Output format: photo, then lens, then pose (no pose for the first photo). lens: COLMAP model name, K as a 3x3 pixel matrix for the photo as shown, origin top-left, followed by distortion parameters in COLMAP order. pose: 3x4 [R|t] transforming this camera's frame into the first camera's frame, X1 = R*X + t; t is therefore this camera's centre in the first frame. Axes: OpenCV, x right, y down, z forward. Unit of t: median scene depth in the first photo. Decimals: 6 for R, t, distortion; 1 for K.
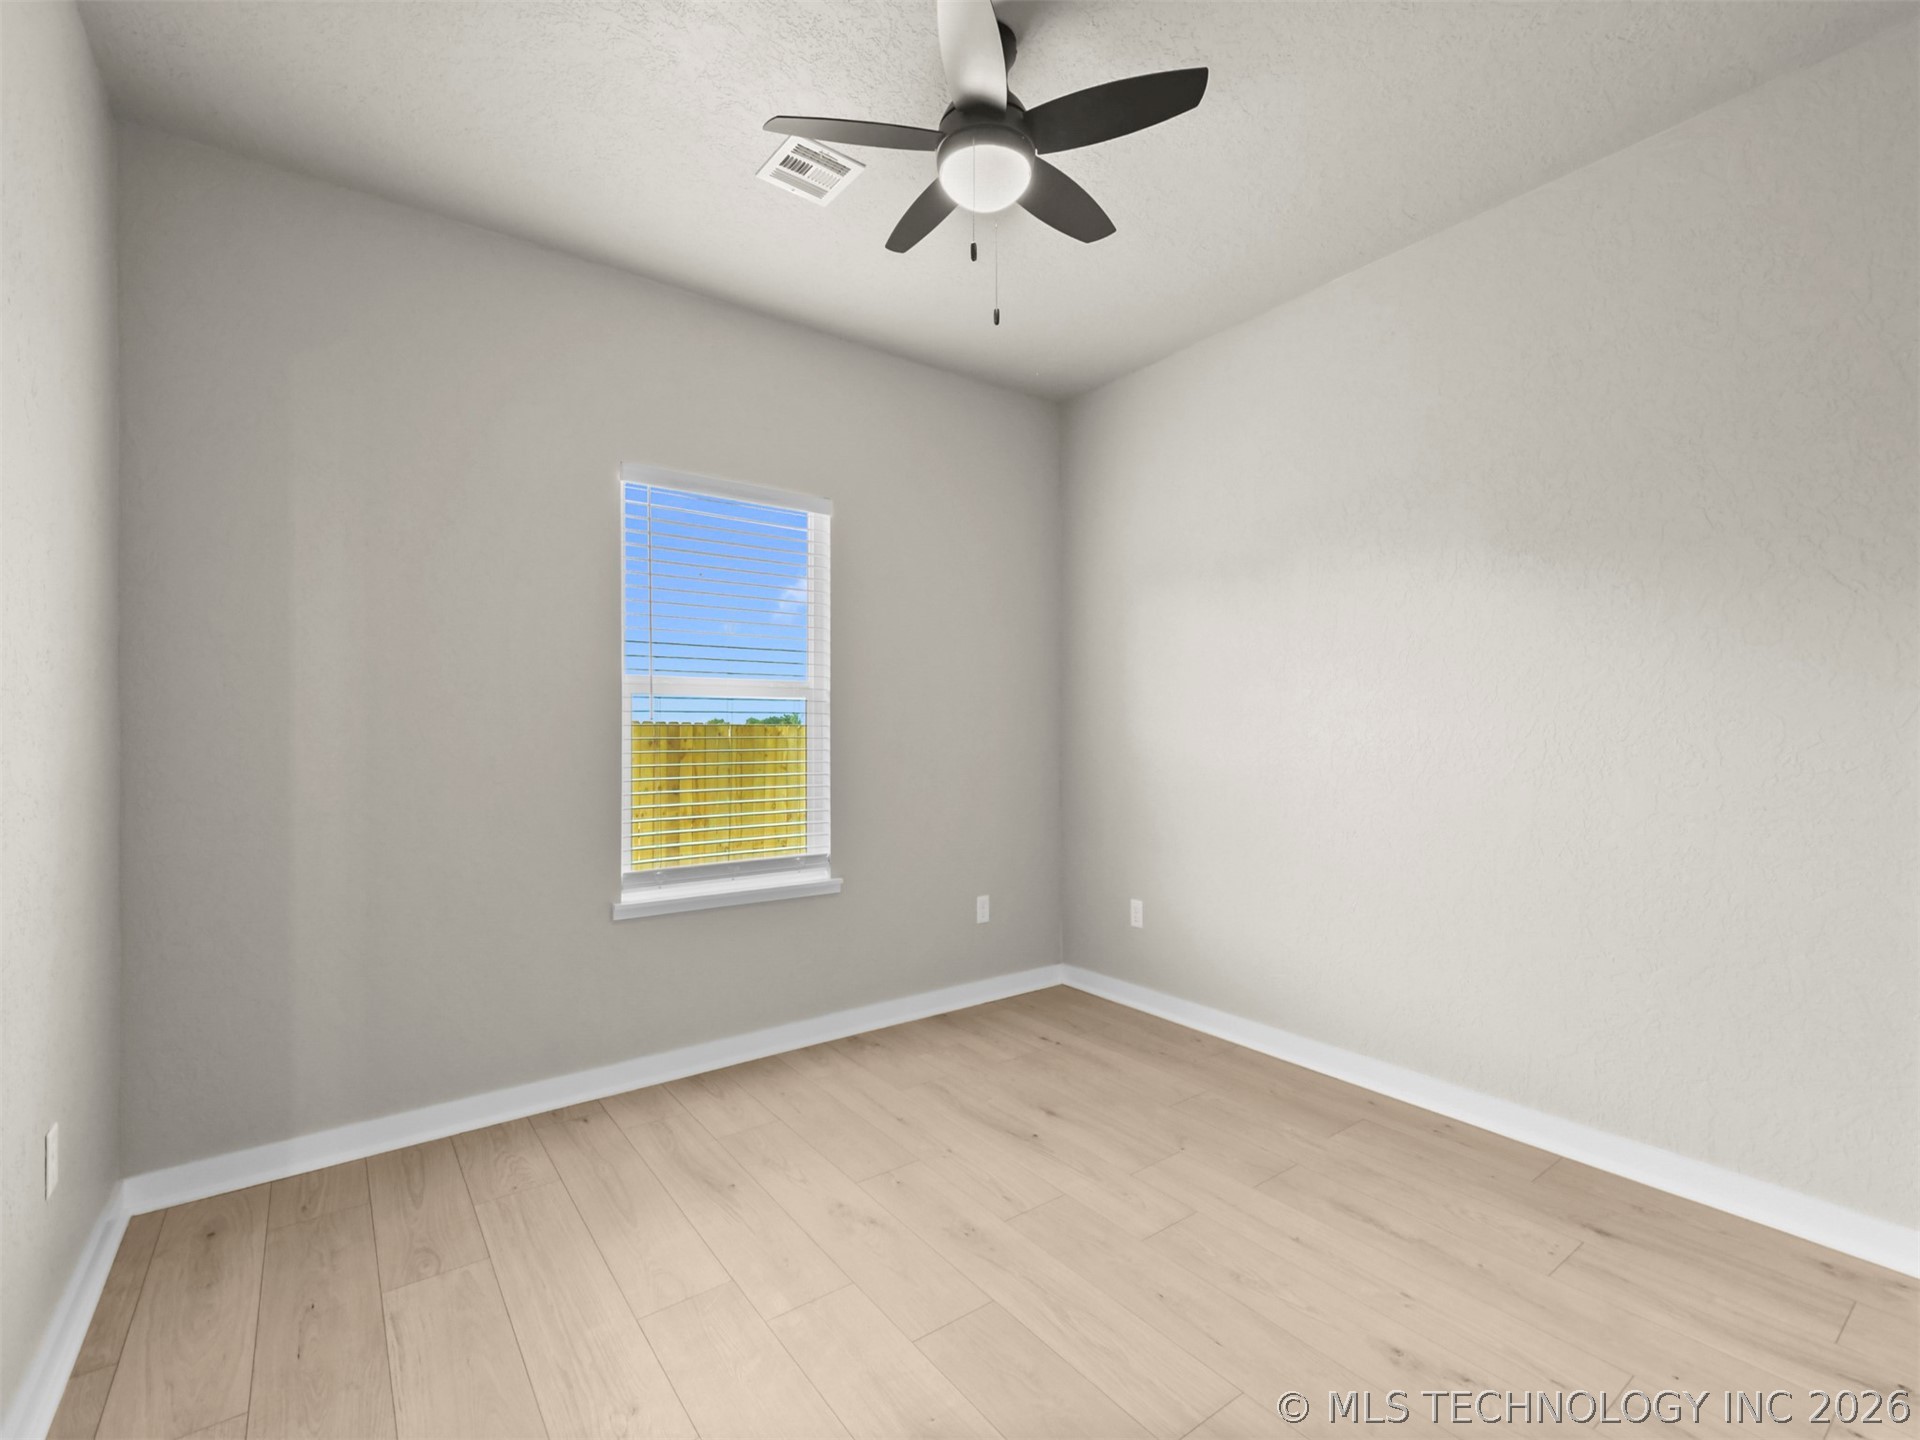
lens RADIAL K [[881.7, 0, 960.1], [0, 881.7, 730.2], [0, 0, 1]] dist [0.016052, -0.000306]
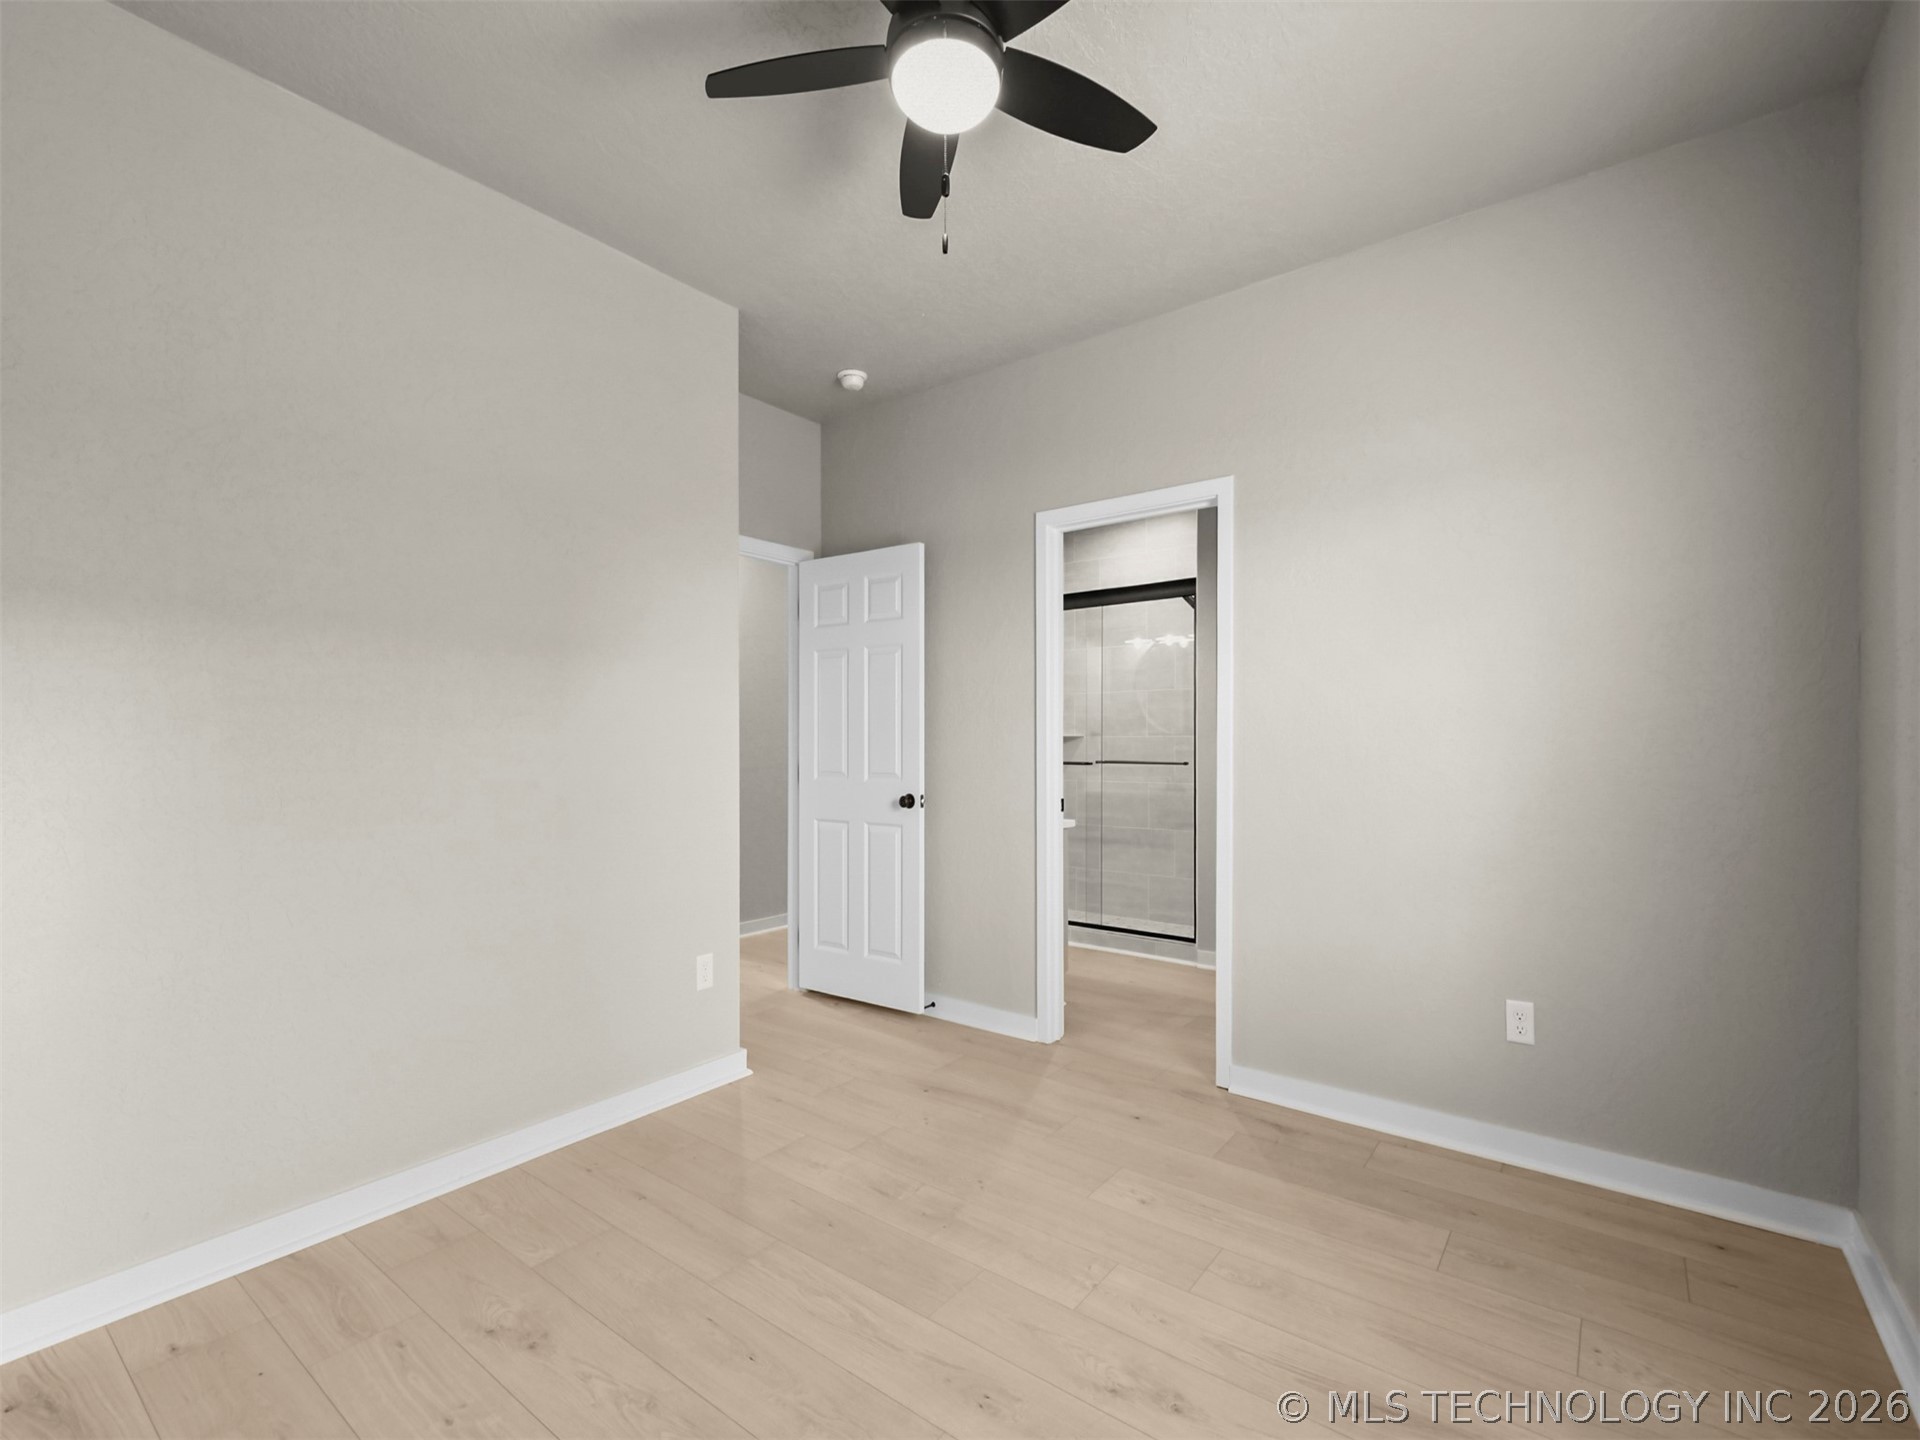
lens RADIAL K [[881.7, 0, 960.1], [0, 881.7, 730.2], [0, 0, 1]] dist [0.016052, -0.000306]
pose [[-0.963881, 0.003297, -0.266314, 0.270884], [0.006805, 0.999902, -0.012253, -0.001071], [0.266248, -0.013623, -0.963808, 2.023263]]
